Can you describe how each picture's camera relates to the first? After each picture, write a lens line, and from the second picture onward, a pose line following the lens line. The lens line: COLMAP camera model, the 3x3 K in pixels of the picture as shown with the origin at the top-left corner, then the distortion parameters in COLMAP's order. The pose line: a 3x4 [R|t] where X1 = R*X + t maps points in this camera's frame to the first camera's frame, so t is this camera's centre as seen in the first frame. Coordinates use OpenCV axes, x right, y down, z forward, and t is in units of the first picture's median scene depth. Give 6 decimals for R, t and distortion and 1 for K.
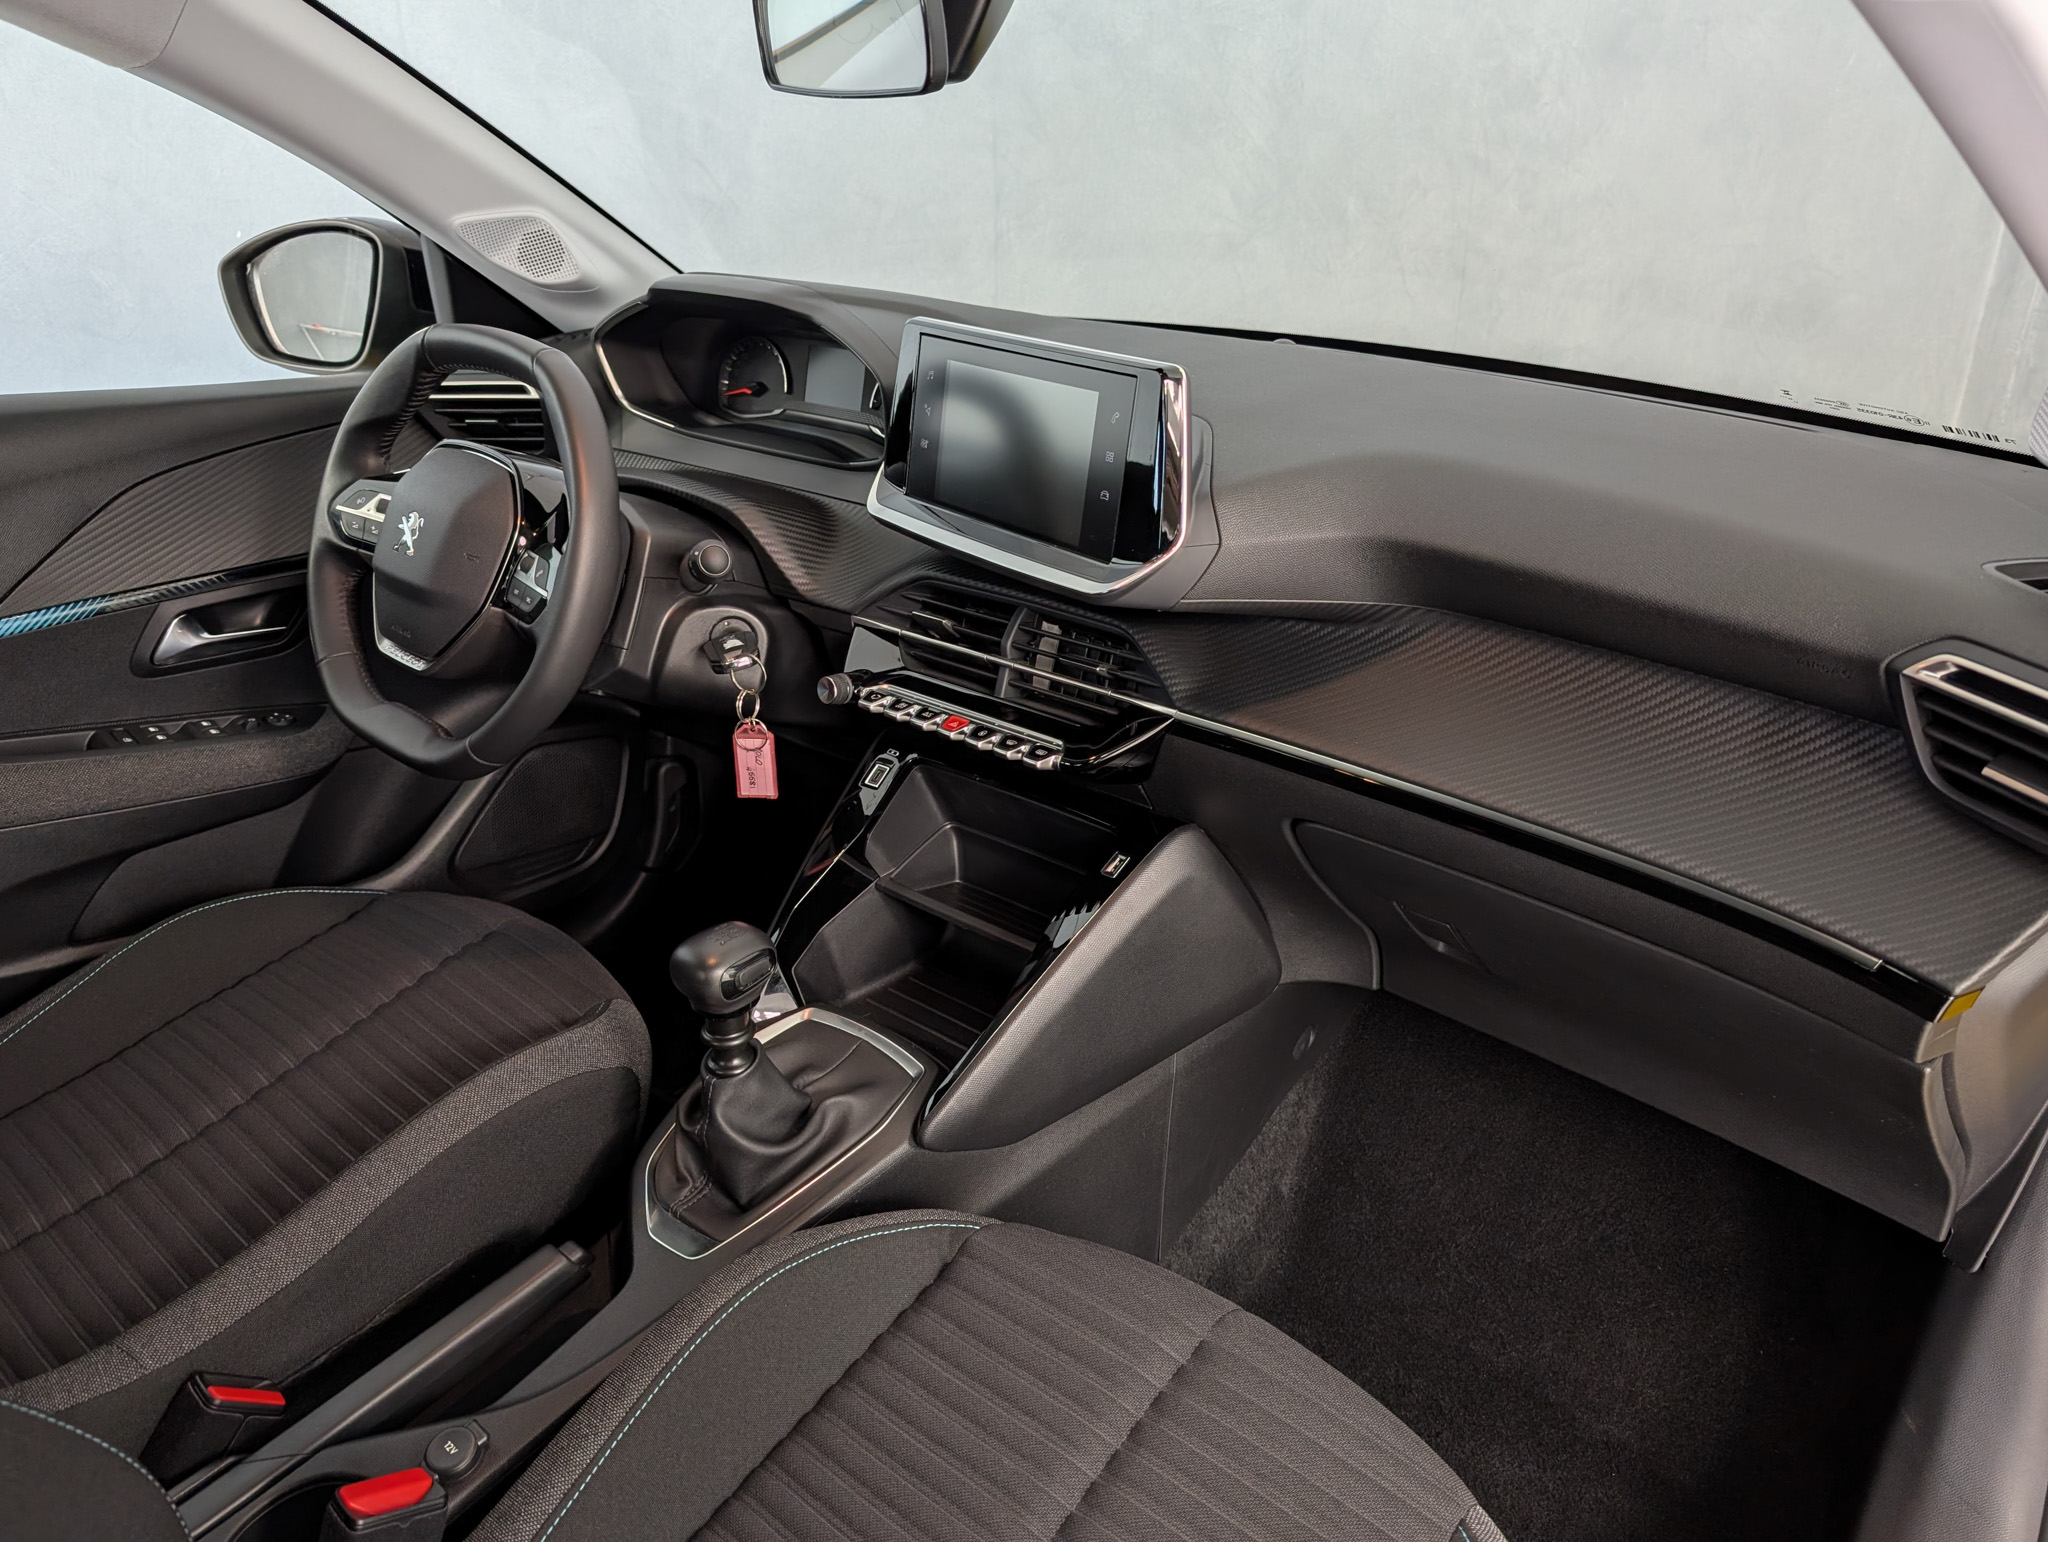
lens RADIAL K [[1471.0, 0, 994.5], [0, 1471.0, 769.6], [0, 0, 1]] dist [0.002332, 0.001745]
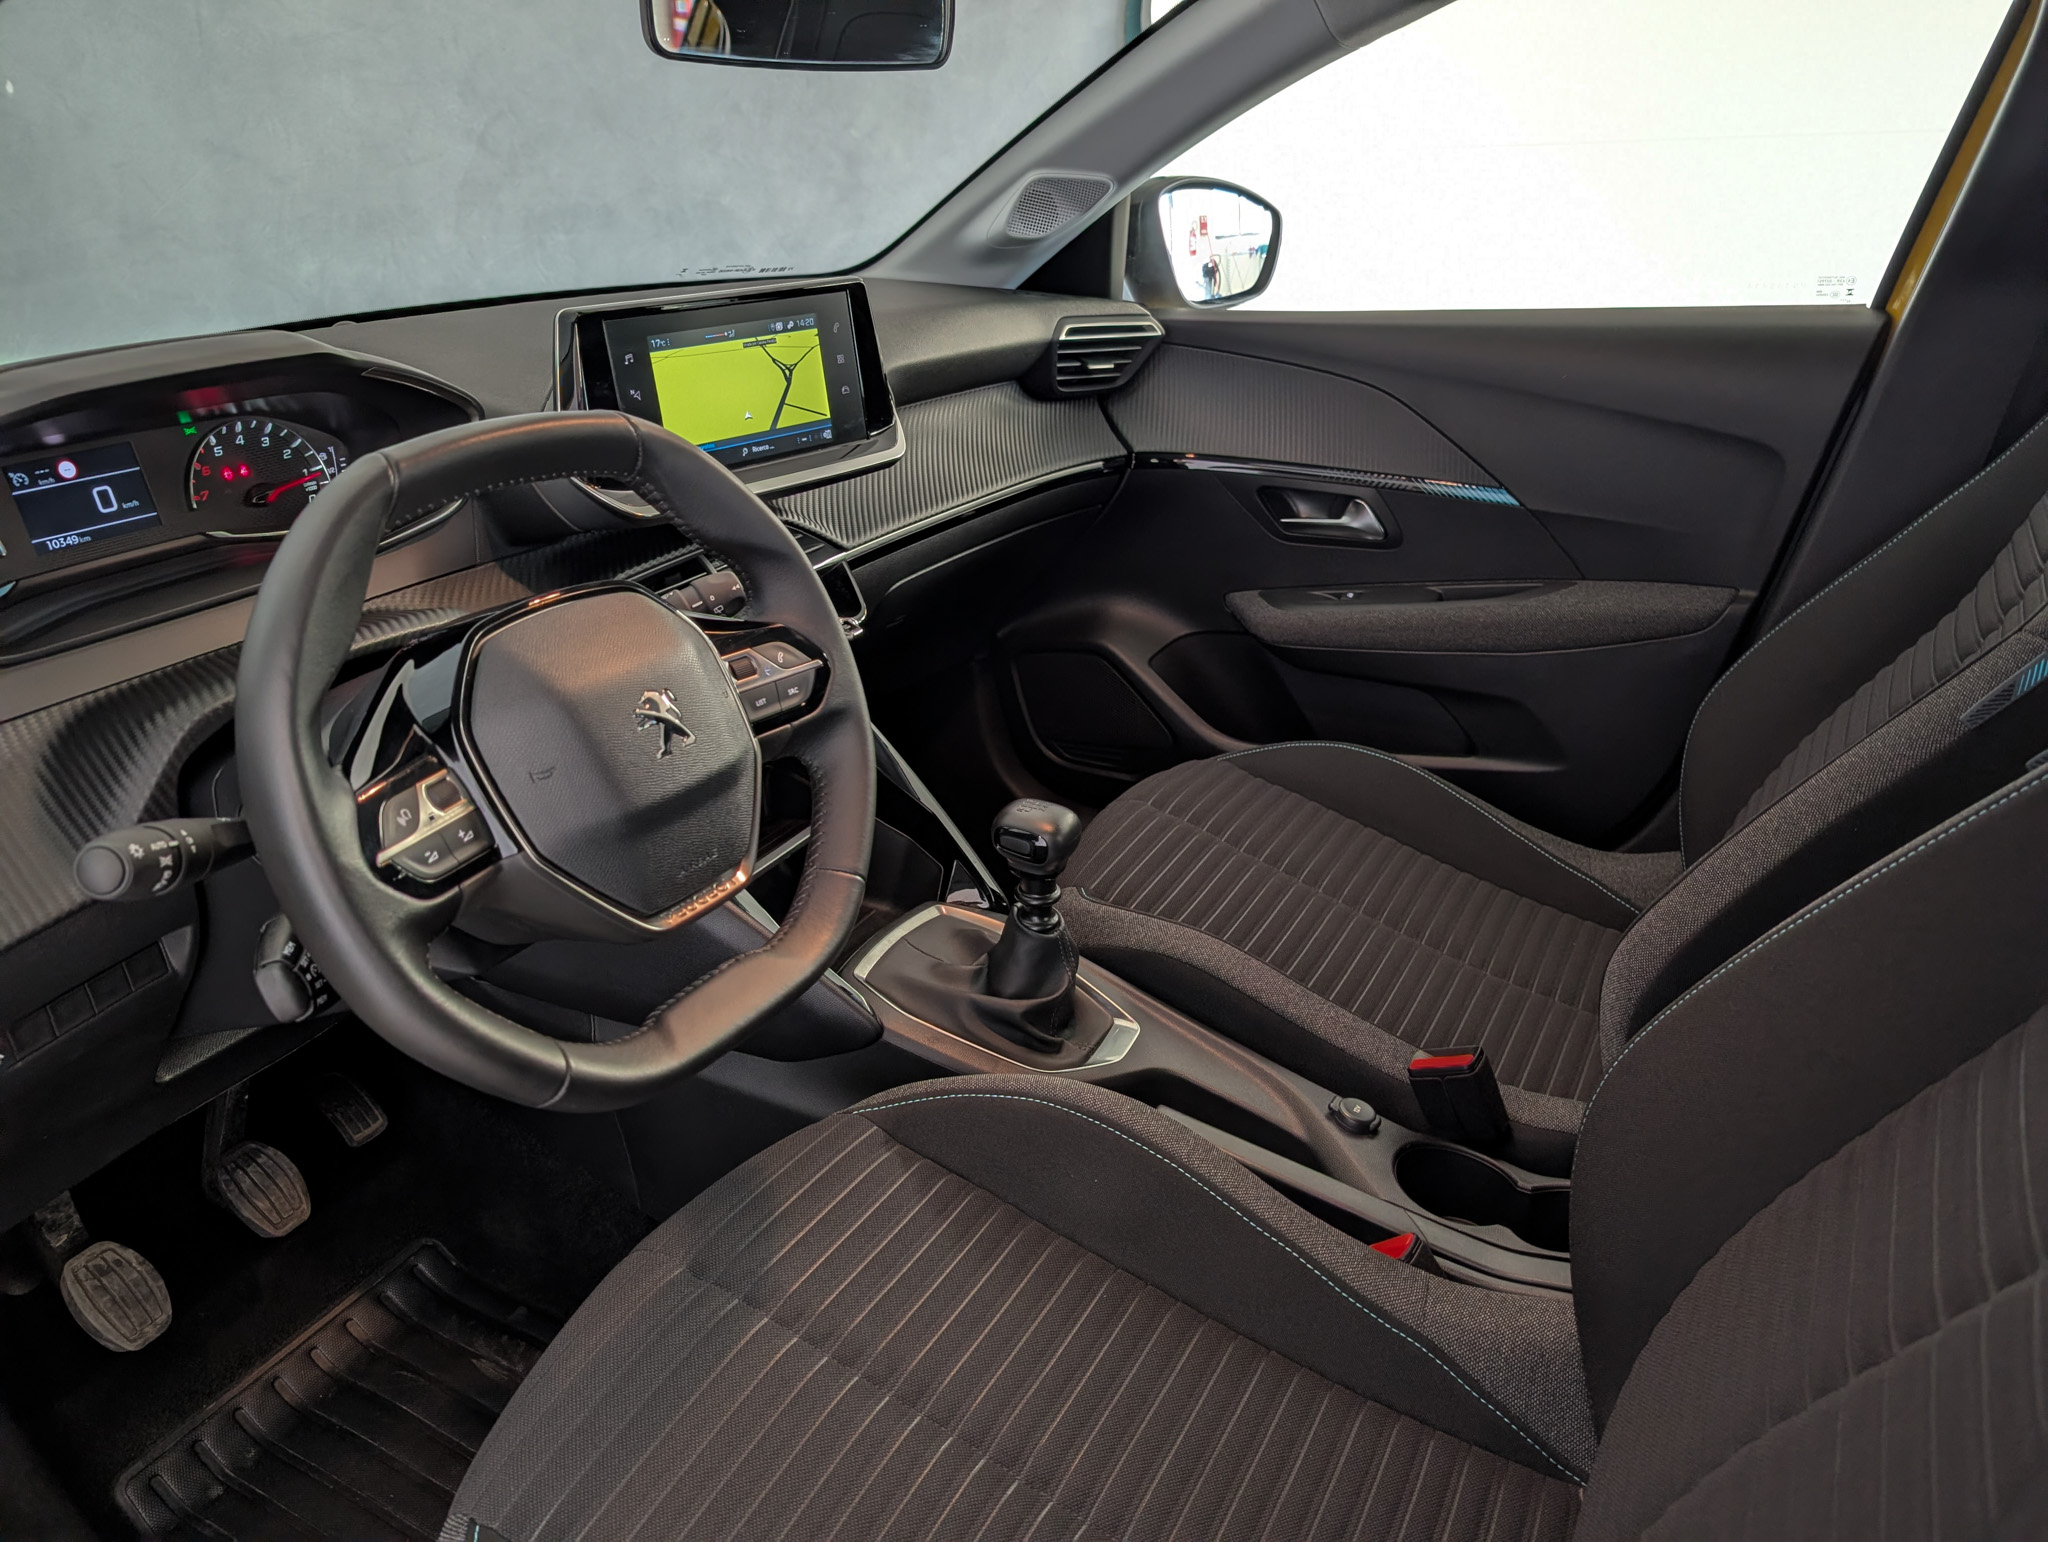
lens RADIAL K [[1471.0, 0, 994.5], [0, 1471.0, 769.6], [0, 0, 1]] dist [0.002332, 0.001745]
pose [[-0.196534, -0.409879, 0.890715, -1.020409], [0.402689, 0.794540, 0.454475, -0.381302], [-0.893989, 0.448001, 0.008900, 0.868689]]
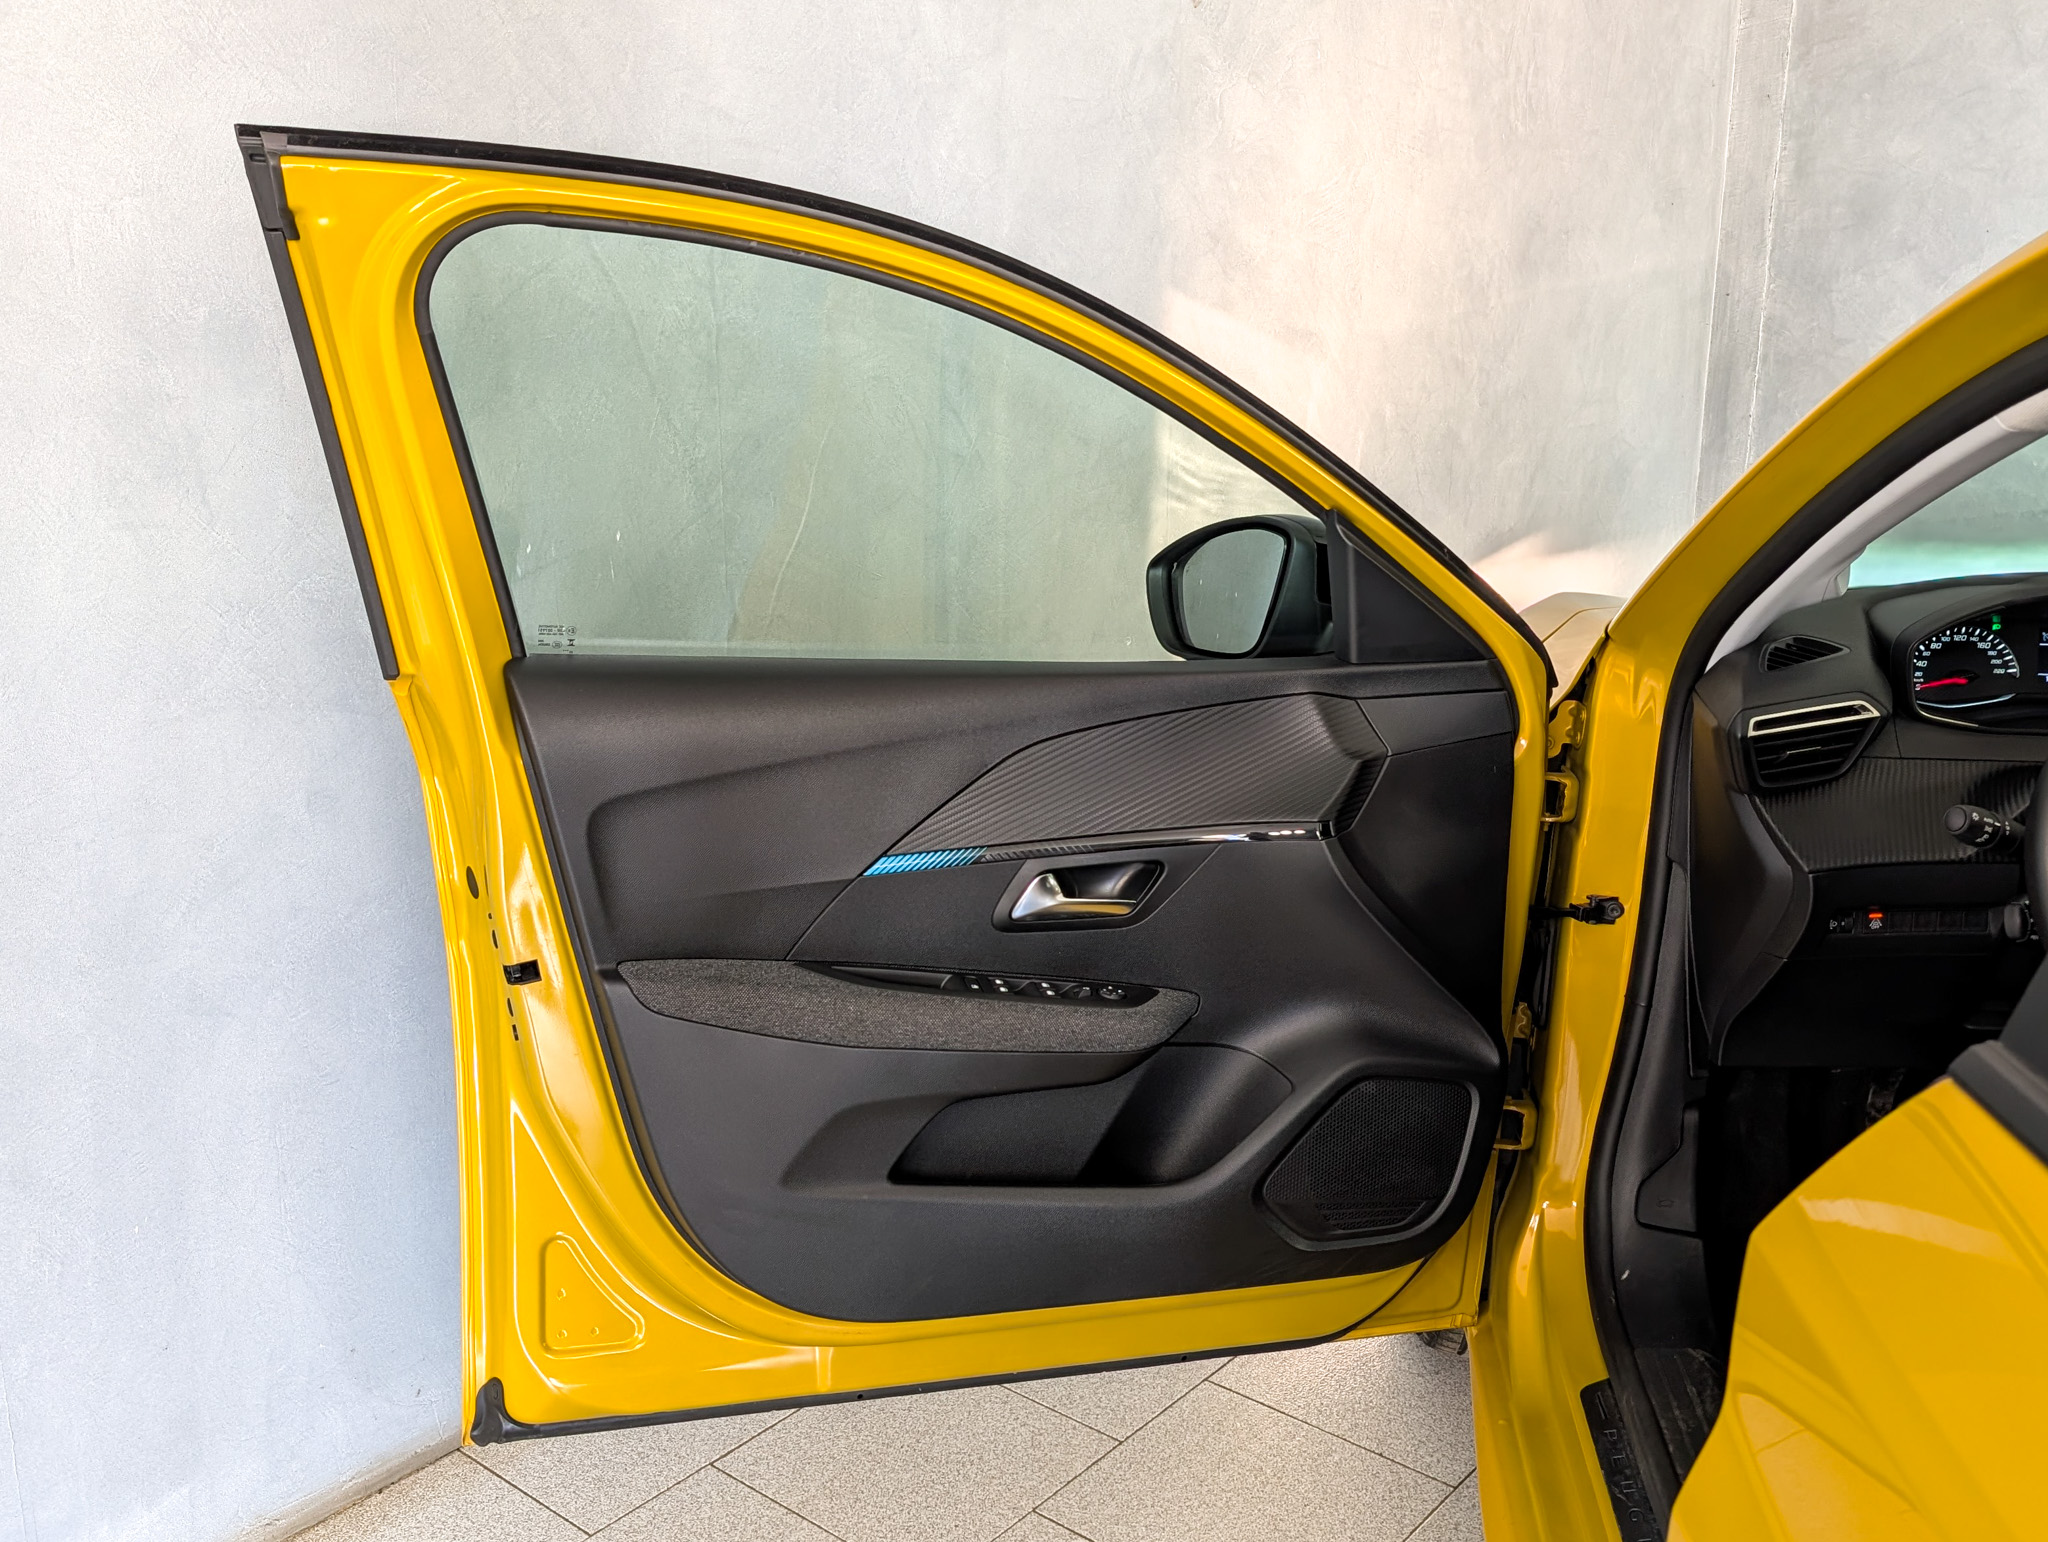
lens RADIAL K [[1887.9, 0, 1017.0], [0, 1887.9, 740.4], [0, 0, 1]] dist [0.014177, -0.012169]
pose [[0.835955, -0.143077, 0.529819, -1.774060], [0.227832, 0.968770, -0.097861, -0.310521], [-0.499271, 0.202517, 0.842446, 0.354532]]
